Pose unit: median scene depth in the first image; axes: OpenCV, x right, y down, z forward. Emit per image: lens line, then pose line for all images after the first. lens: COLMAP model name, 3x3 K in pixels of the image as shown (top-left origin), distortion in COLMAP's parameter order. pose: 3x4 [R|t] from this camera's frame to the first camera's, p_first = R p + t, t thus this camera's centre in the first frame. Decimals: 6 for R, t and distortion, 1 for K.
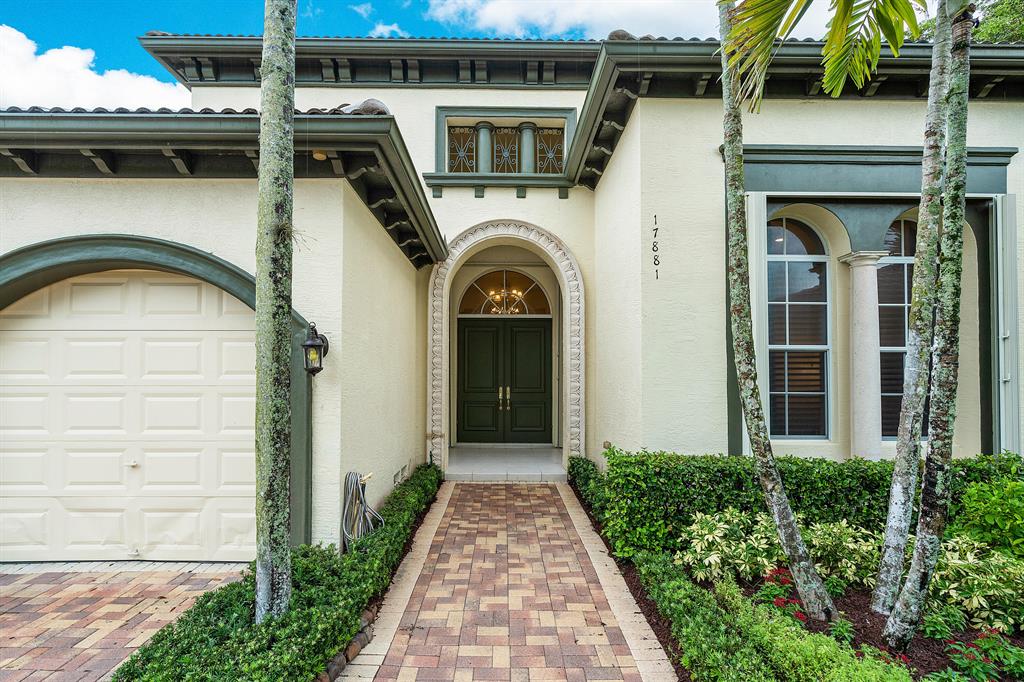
lens RADIAL K [[474.3, 0, 511.5], [0, 474.3, 370.1], [0, 0, 1]] dist [-0.004035, -0.000291]
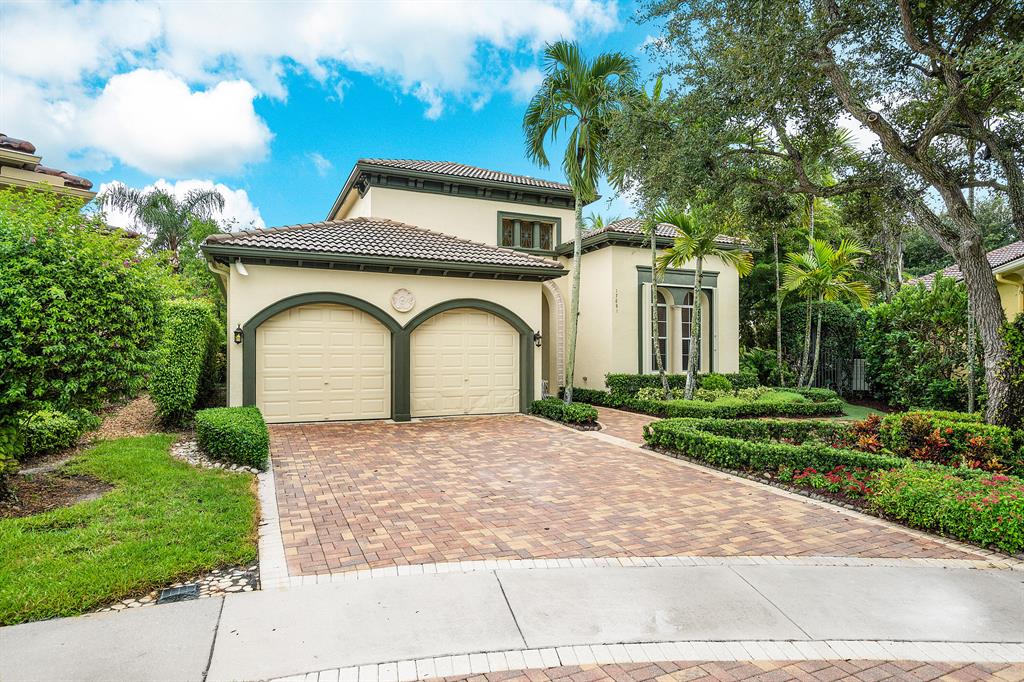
lens RADIAL K [[590.9, 0, 510.8], [0, 590.9, 355.7], [0, 0, 1]] dist [0.003370, 0.000321]
pose [[0.918075, -0.002429, 0.396400, -1.218070], [-0.003654, 0.999887, 0.014589, 0.006916], [-0.396391, -0.014842, 0.917962, -1.433193]]
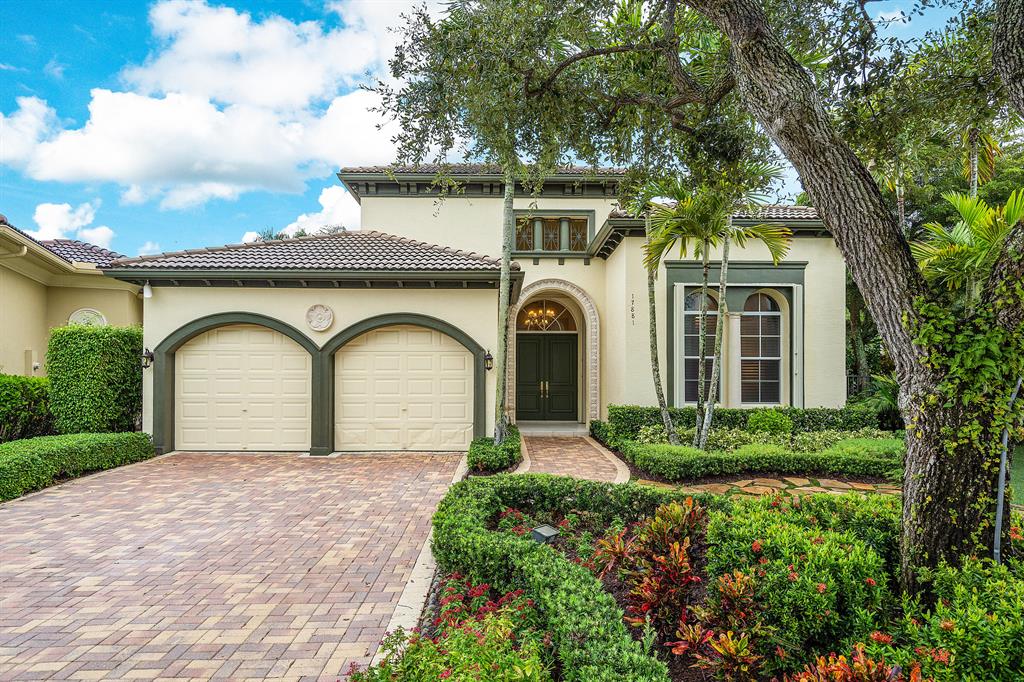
lens RADIAL K [[602.6, 0, 510.0], [0, 602.6, 378.0], [0, 0, 1]] dist [0.007595, 0.000478]
pose [[0.999982, 0.000945, -0.005972, -0.163446], [-0.000899, 0.999971, 0.007582, 0.015403], [0.005979, -0.007577, 0.999953, -1.241753]]
